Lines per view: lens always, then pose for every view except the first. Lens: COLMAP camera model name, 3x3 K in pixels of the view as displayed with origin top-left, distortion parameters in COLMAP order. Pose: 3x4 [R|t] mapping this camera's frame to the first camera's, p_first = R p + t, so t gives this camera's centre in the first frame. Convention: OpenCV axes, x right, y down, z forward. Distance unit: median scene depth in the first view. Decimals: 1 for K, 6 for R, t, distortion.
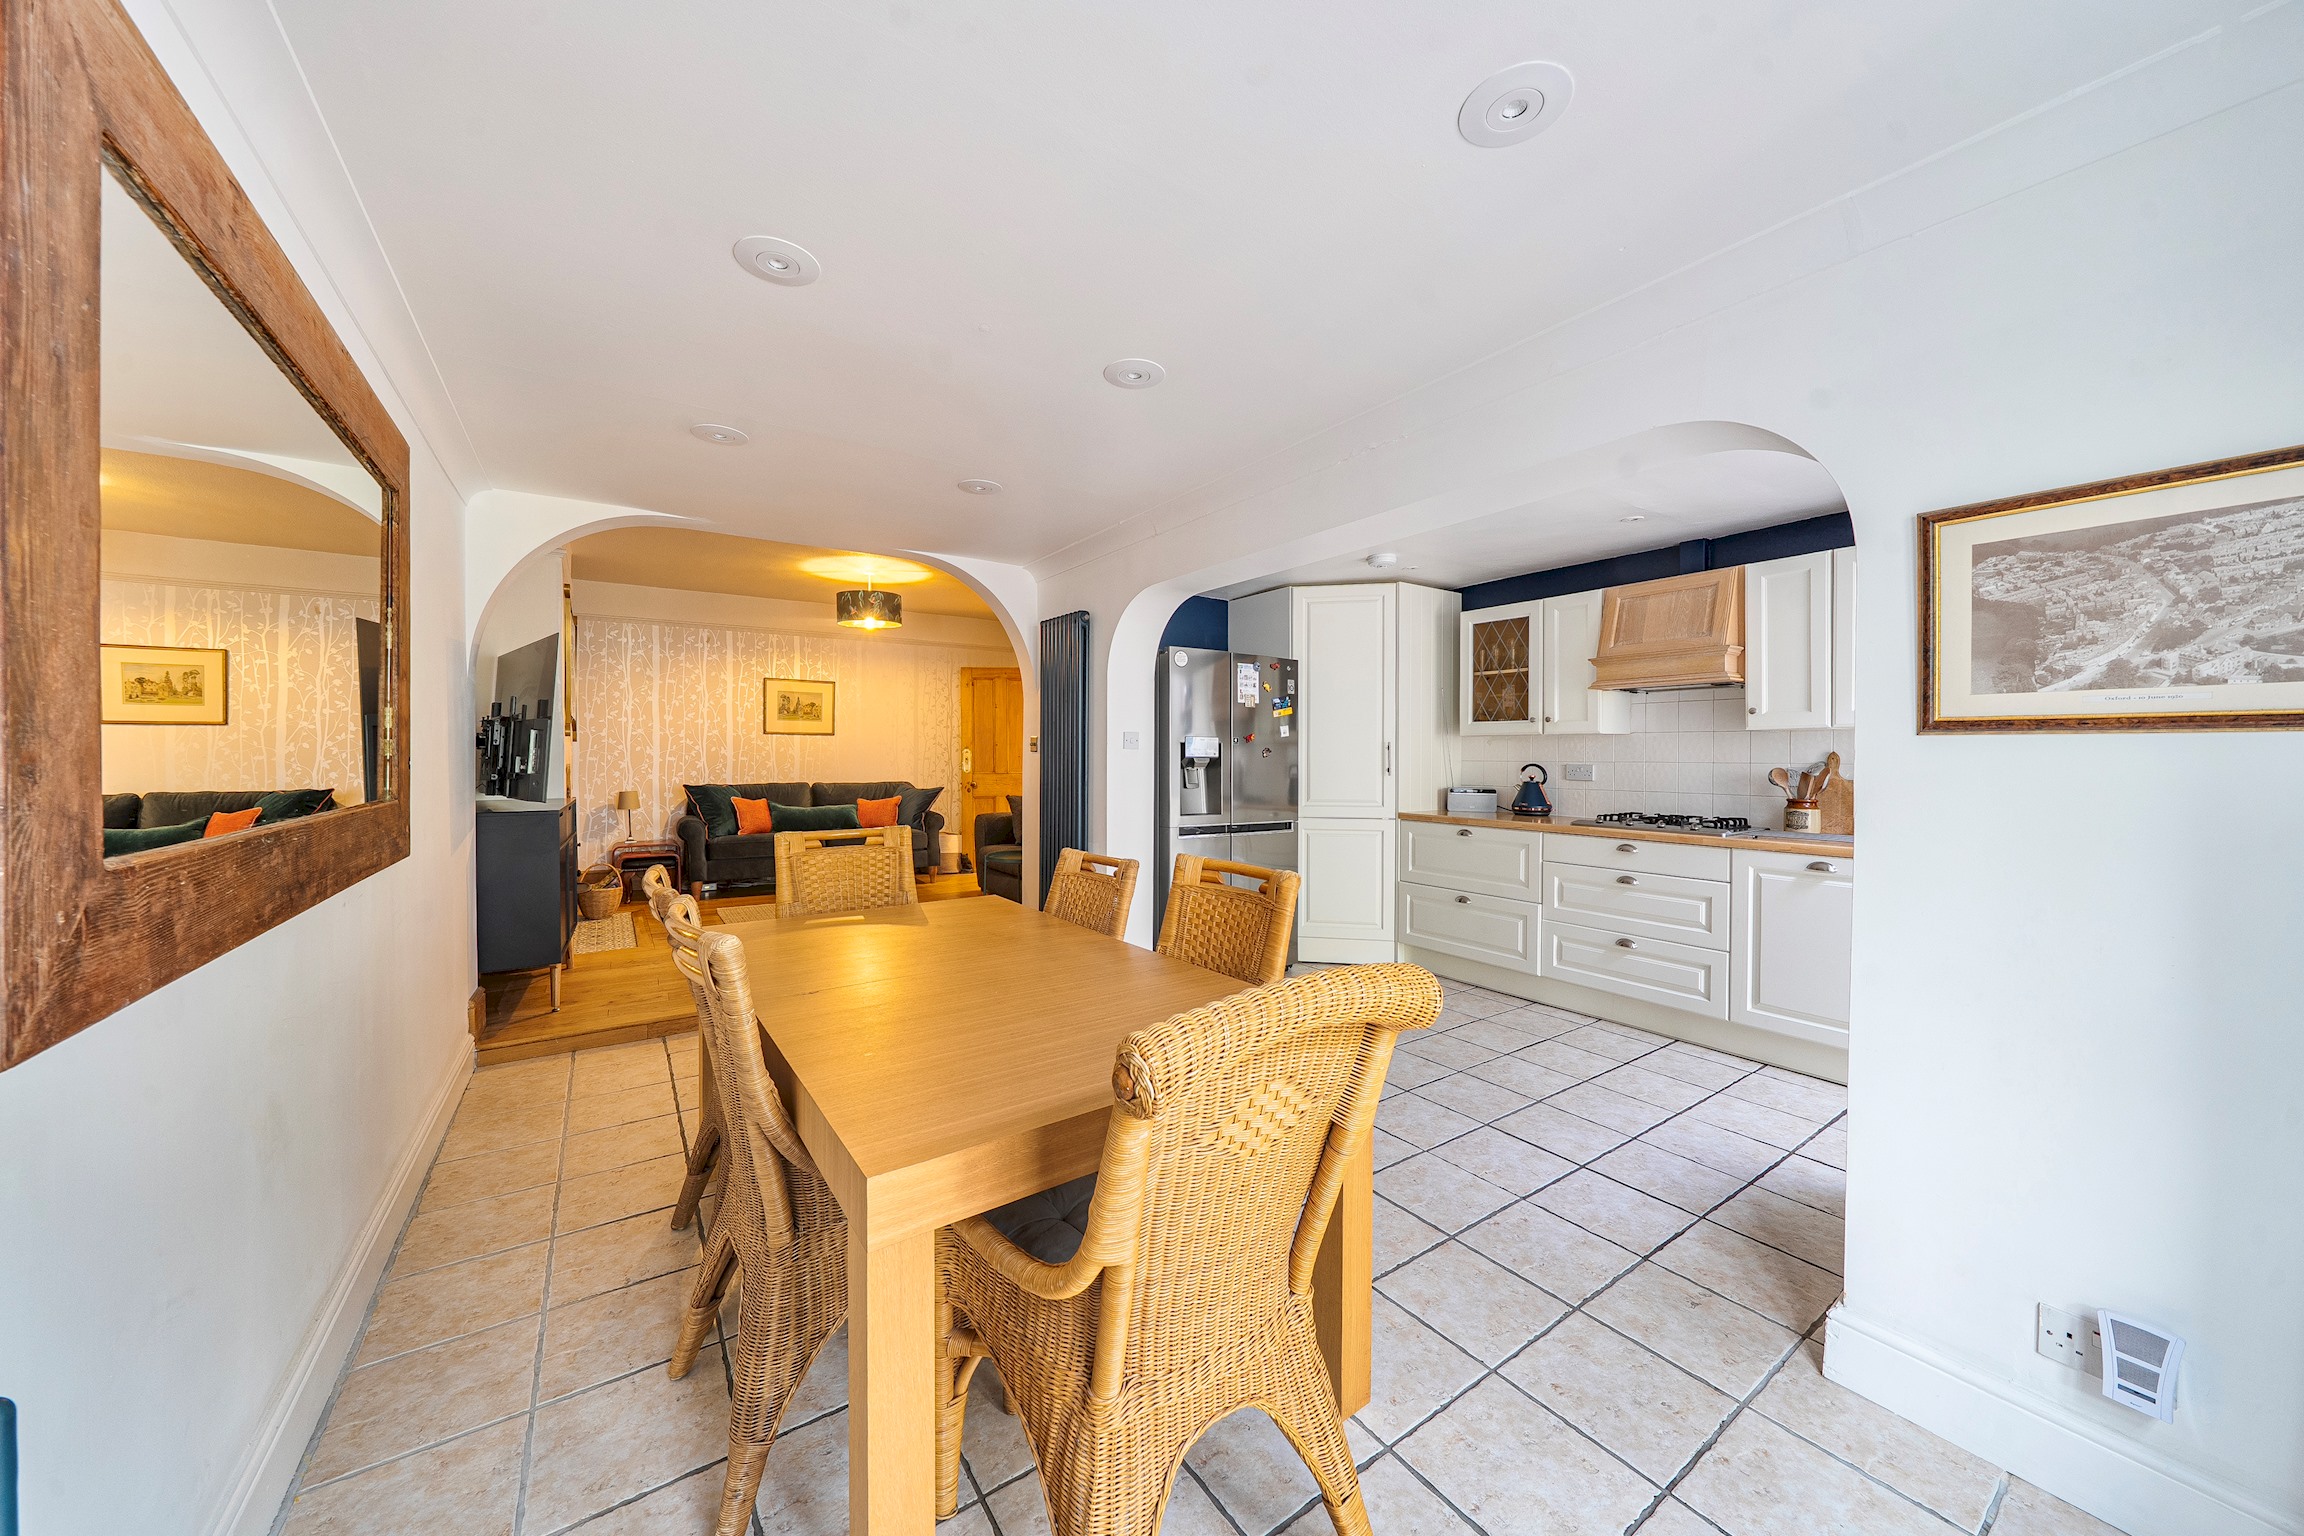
lens RADIAL K [[794.2, 0, 1137.9], [0, 794.2, 763.9], [0, 0, 1]] dist [-0.002324, -0.000174]
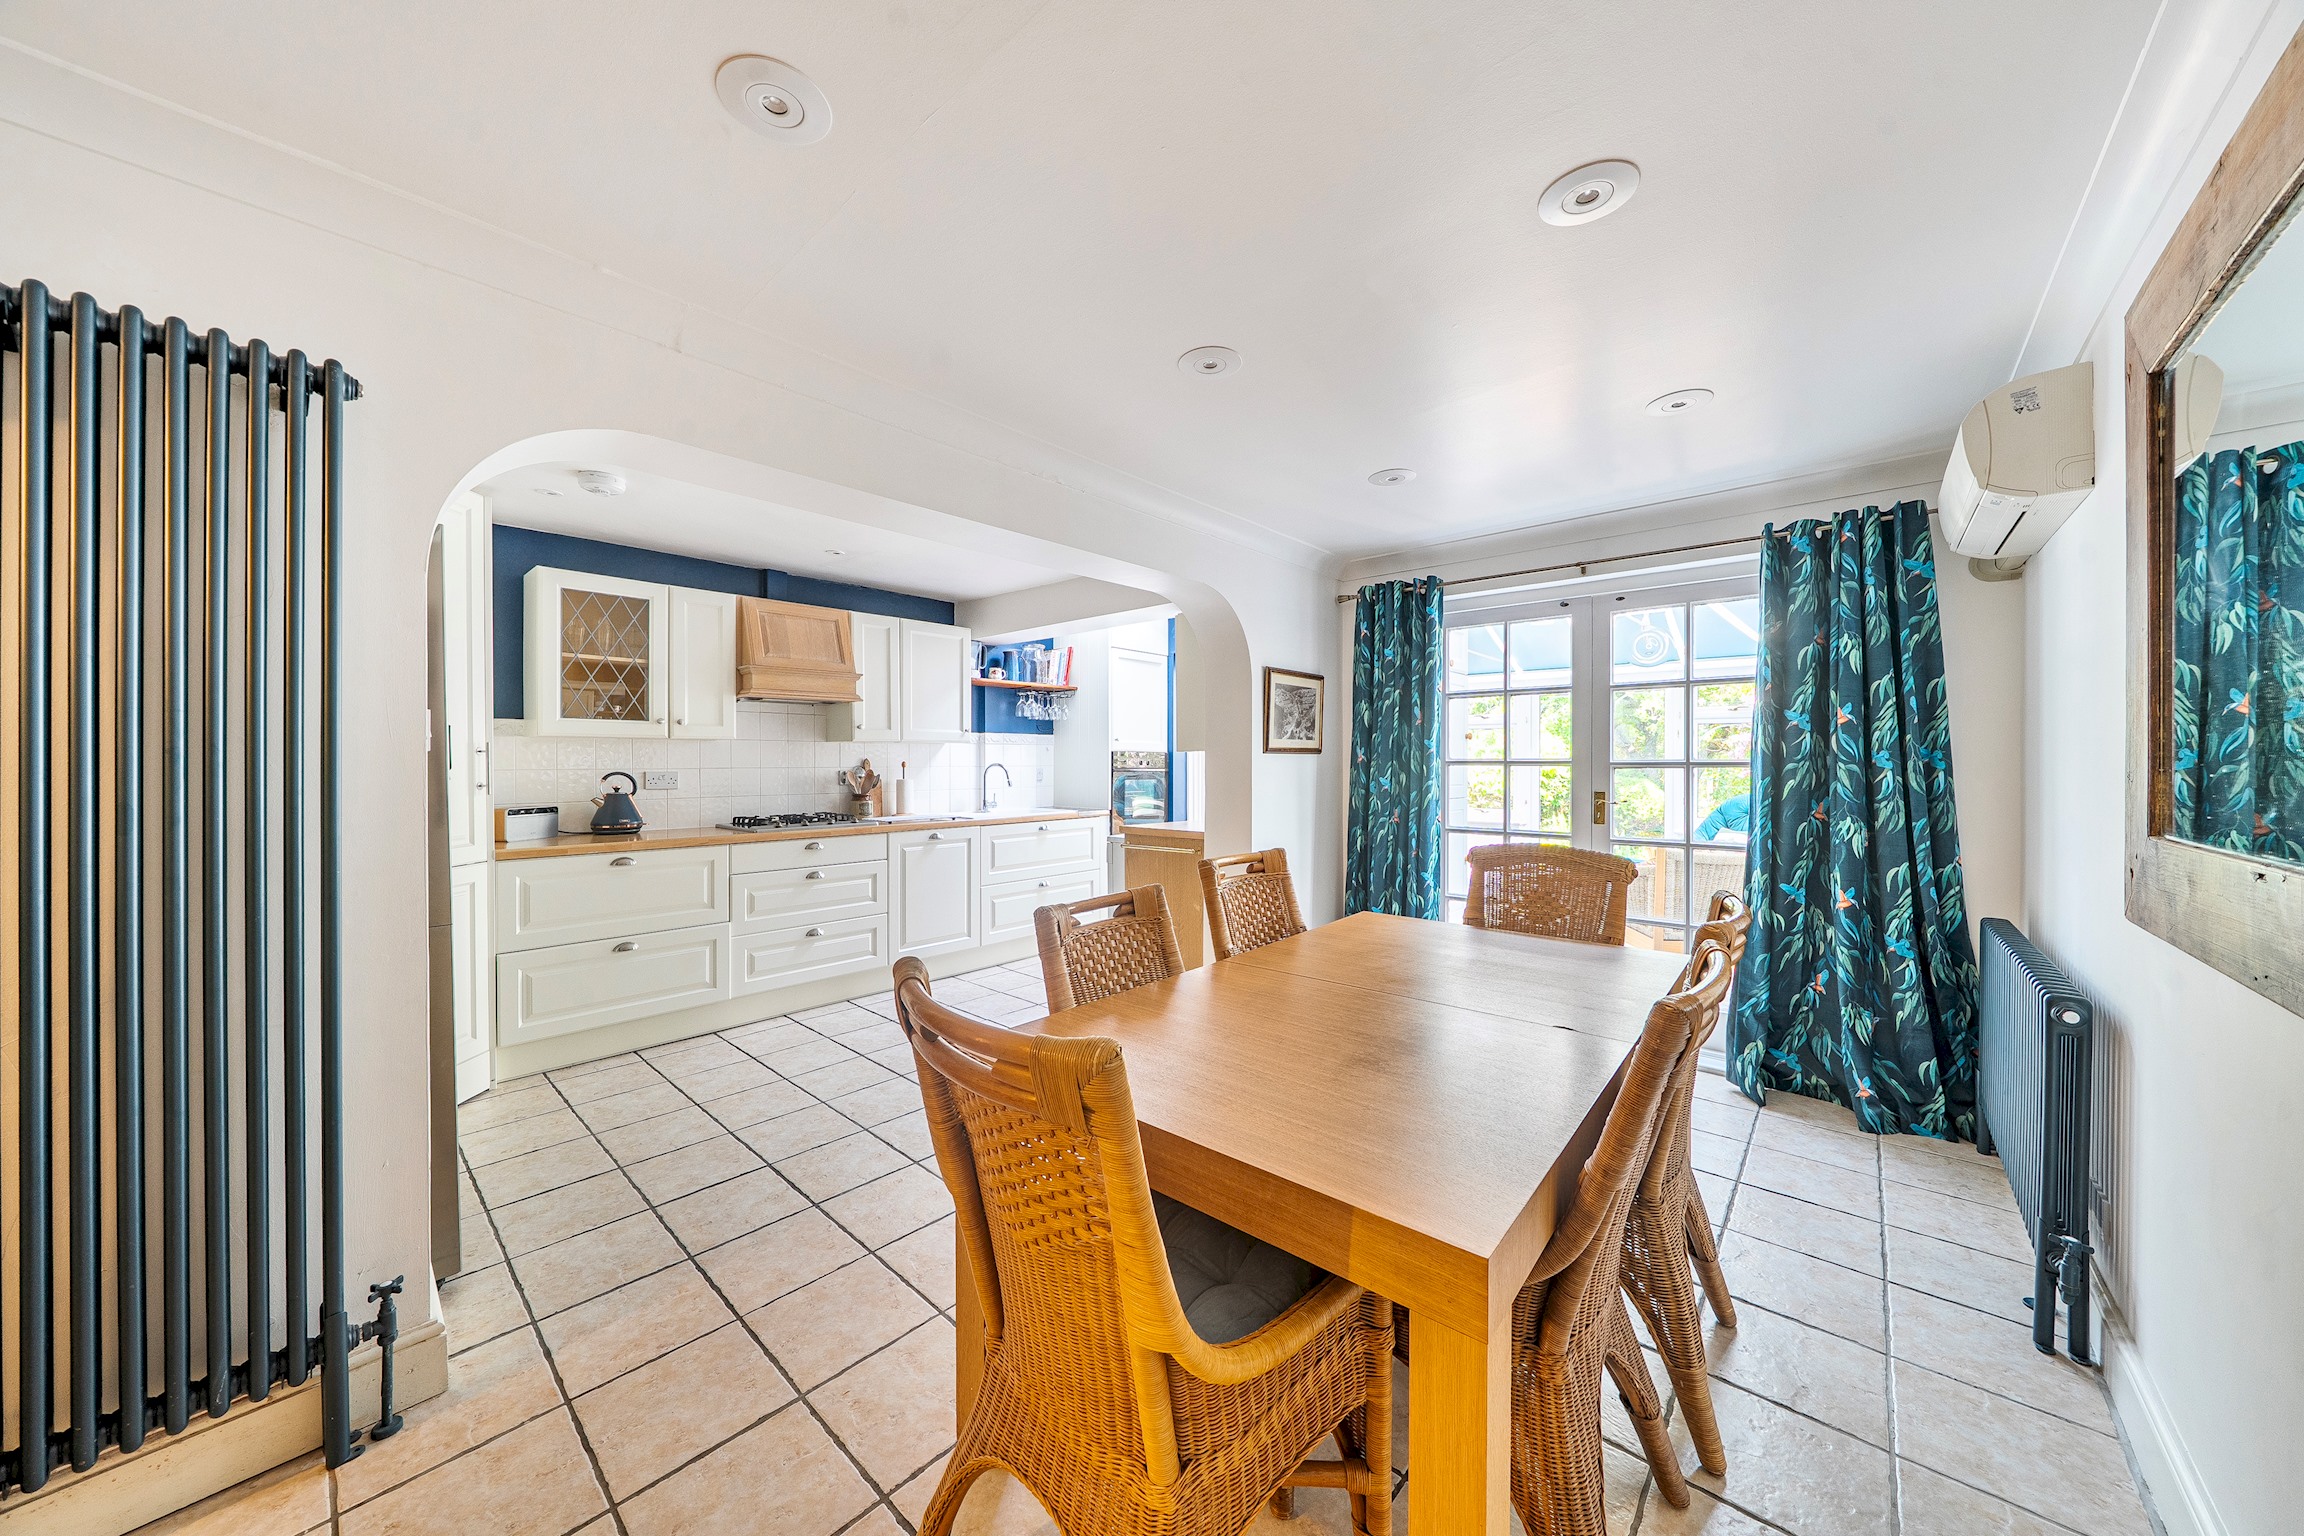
lens RADIAL K [[794.2, 0, 1137.9], [0, 794.2, 763.9], [0, 0, 1]] dist [-0.002324, -0.000174]
pose [[-0.237678, -0.008606, 0.971306, -0.518382], [0.009391, 0.999894, 0.011158, -0.014681], [-0.971299, 0.011774, -0.237571, 0.768719]]
